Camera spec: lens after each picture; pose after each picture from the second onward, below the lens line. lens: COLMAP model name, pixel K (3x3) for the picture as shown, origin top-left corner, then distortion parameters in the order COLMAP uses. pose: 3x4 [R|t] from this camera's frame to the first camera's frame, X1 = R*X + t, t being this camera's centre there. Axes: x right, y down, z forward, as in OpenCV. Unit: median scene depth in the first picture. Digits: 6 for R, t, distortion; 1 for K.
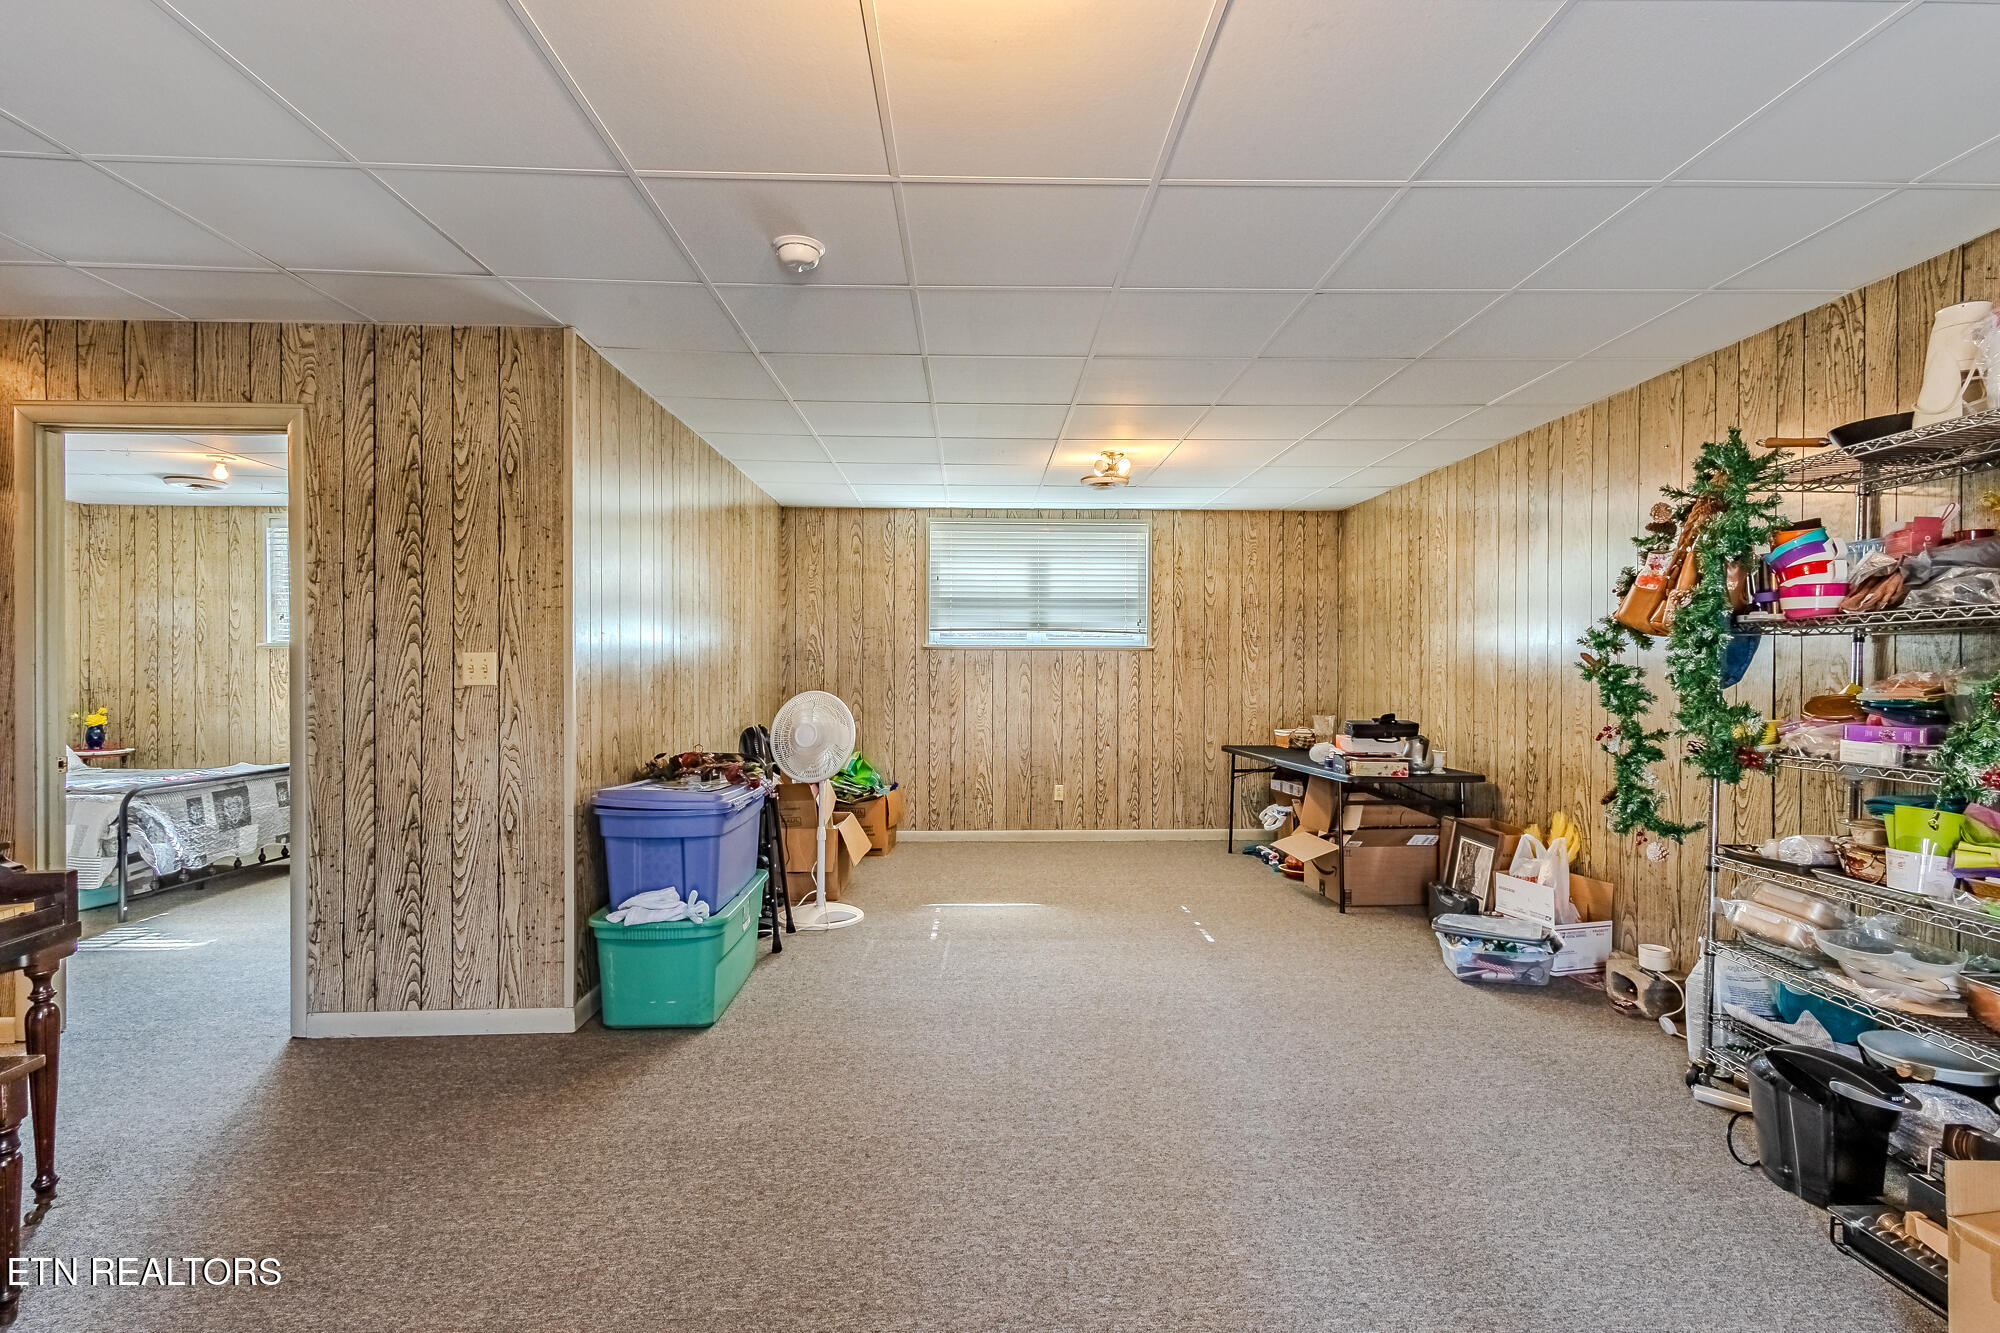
lens RADIAL K [[917.6, 0, 1002.6], [0, 917.6, 672.8], [0, 0, 1]] dist [0.010709, -0.002769]
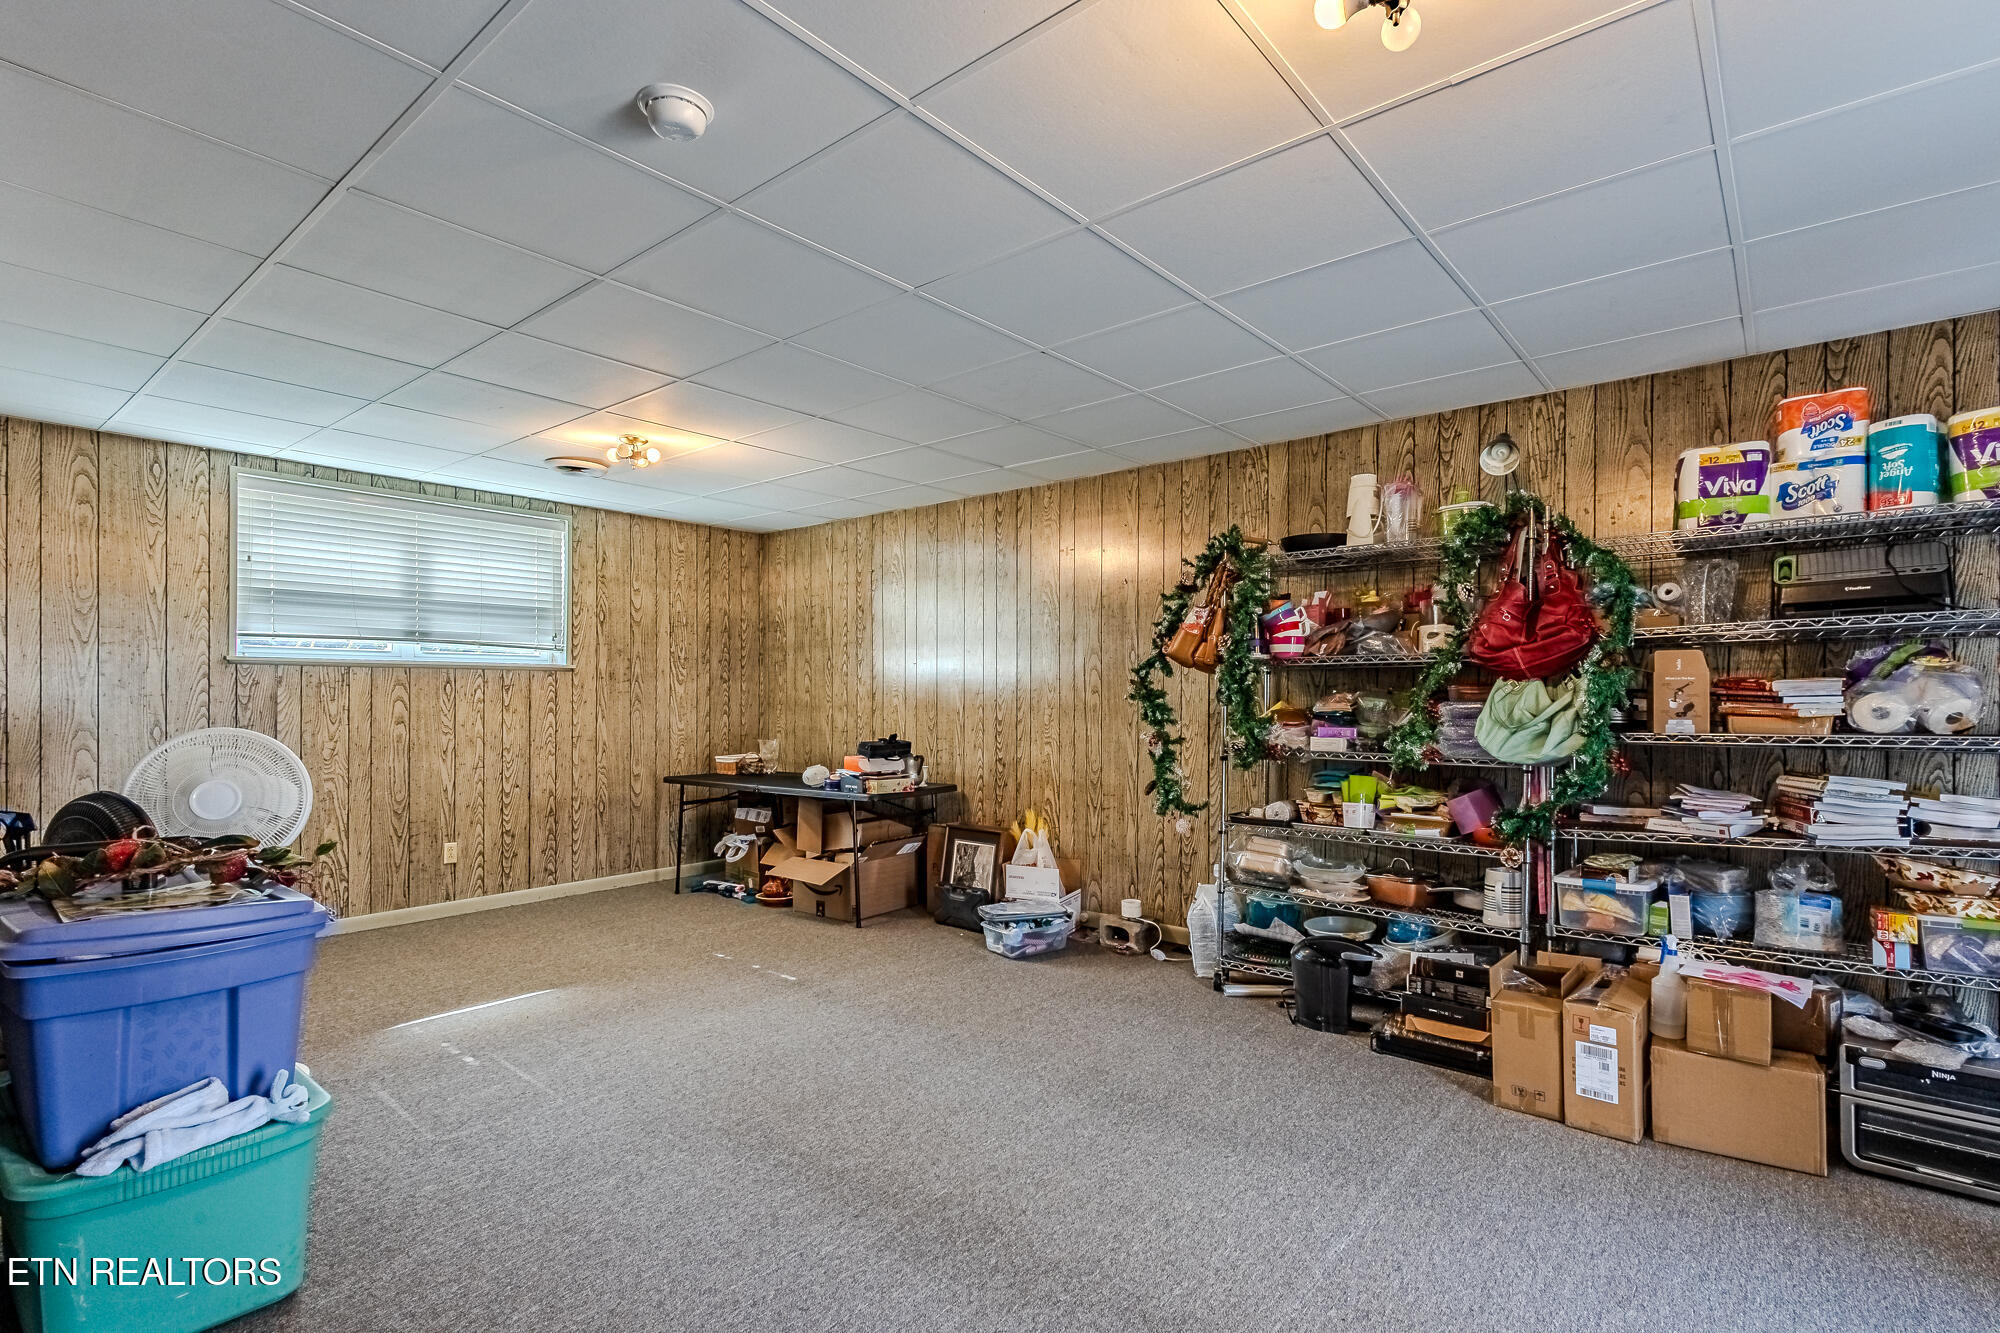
lens RADIAL K [[945.8, 0, 1020.7], [0, 945.8, 694.2], [0, 0, 1]] dist [0.006029, -0.000018]
pose [[0.660147, -0.002290, 0.751133, -0.308049], [0.004379, 0.999990, -0.000801, -0.000381], [-0.751124, 0.003818, 0.660150, 0.156644]]
